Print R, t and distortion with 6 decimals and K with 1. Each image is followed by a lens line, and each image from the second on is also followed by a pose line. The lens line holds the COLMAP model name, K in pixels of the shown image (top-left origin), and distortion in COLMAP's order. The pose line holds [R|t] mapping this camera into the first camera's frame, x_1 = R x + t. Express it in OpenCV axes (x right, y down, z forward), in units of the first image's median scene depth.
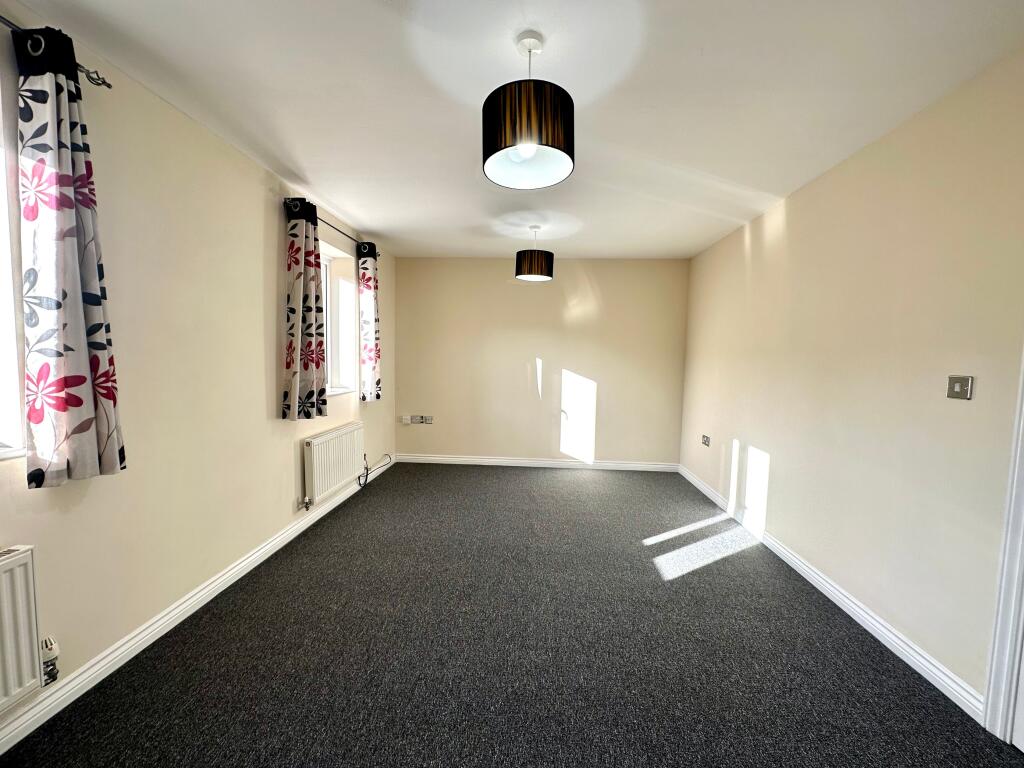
lens RADIAL K [[406.4, 0, 512.0], [0, 406.4, 384.0], [0, 0, 1]] dist [-0.000461, -0.000135]
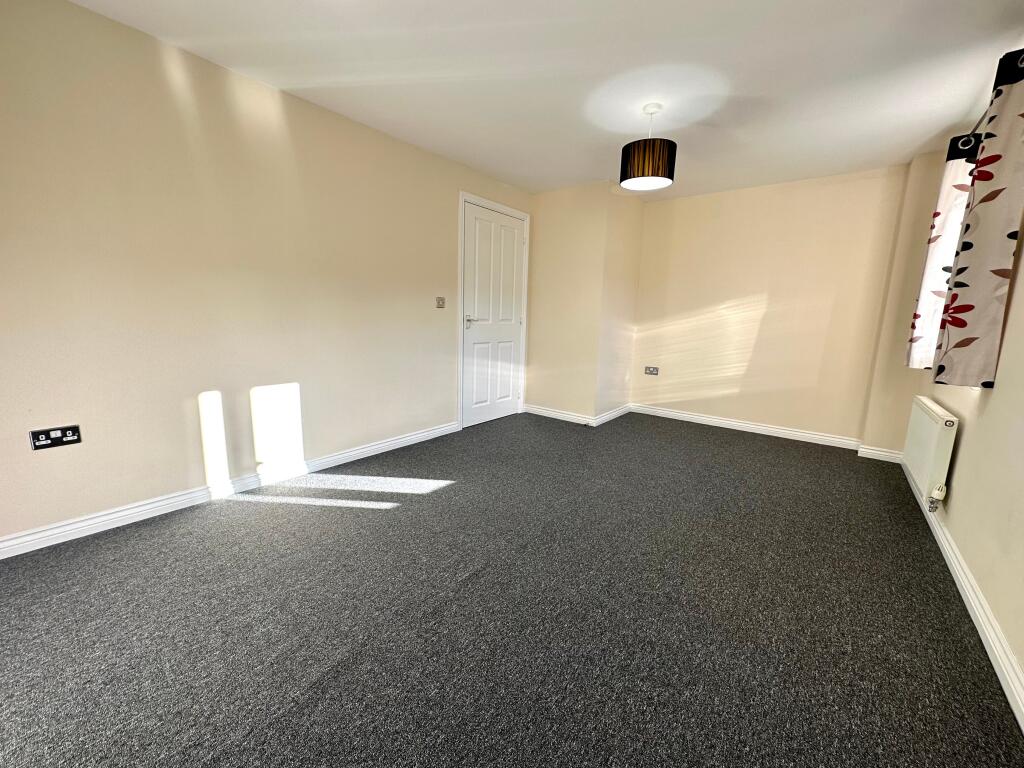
lens RADIAL K [[406.4, 0, 512.0], [0, 406.4, 384.0], [0, 0, 1]] dist [-0.000461, -0.000135]
pose [[-0.821875, -0.129097, 0.554847, -0.301845], [0.003557, 0.972801, 0.231613, -0.042109], [-0.569657, 0.192331, -0.799062, 1.501271]]
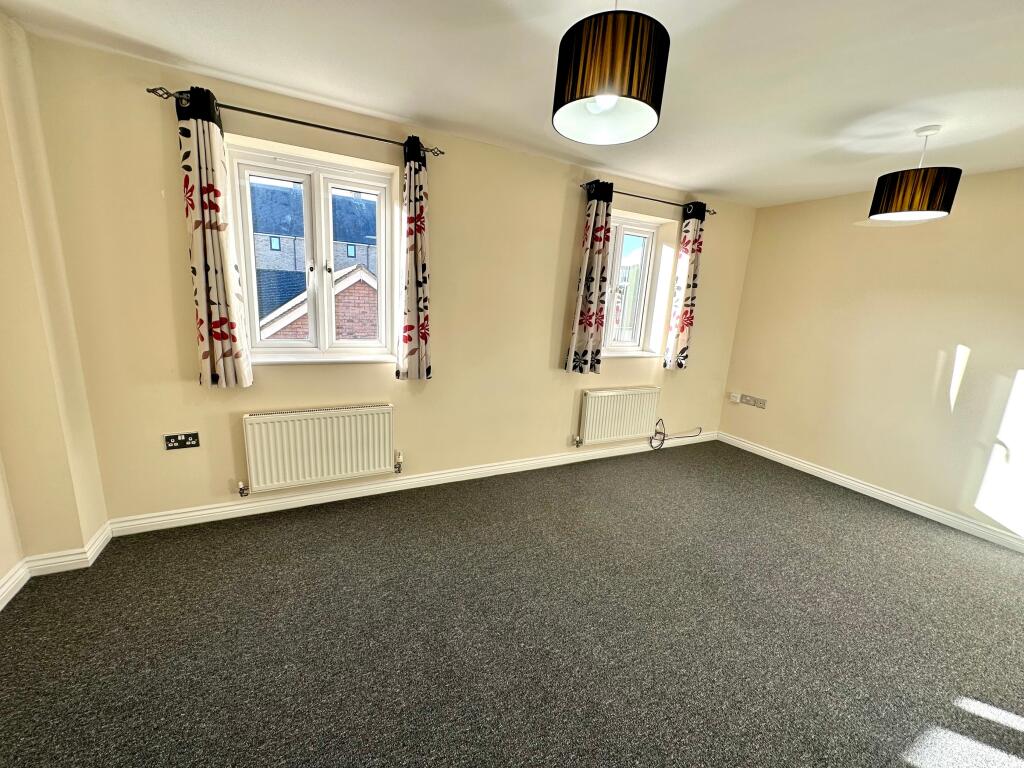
lens RADIAL K [[407.6, 0, 512.0], [0, 407.6, 384.0], [0, 0, 1]] dist [-0.000219, -0.003496]
pose [[0.508683, 0.191681, -0.839345, 0.403474], [-0.108562, 0.981400, 0.158328, -0.050258], [0.854082, 0.010583, 0.520031, 0.201214]]
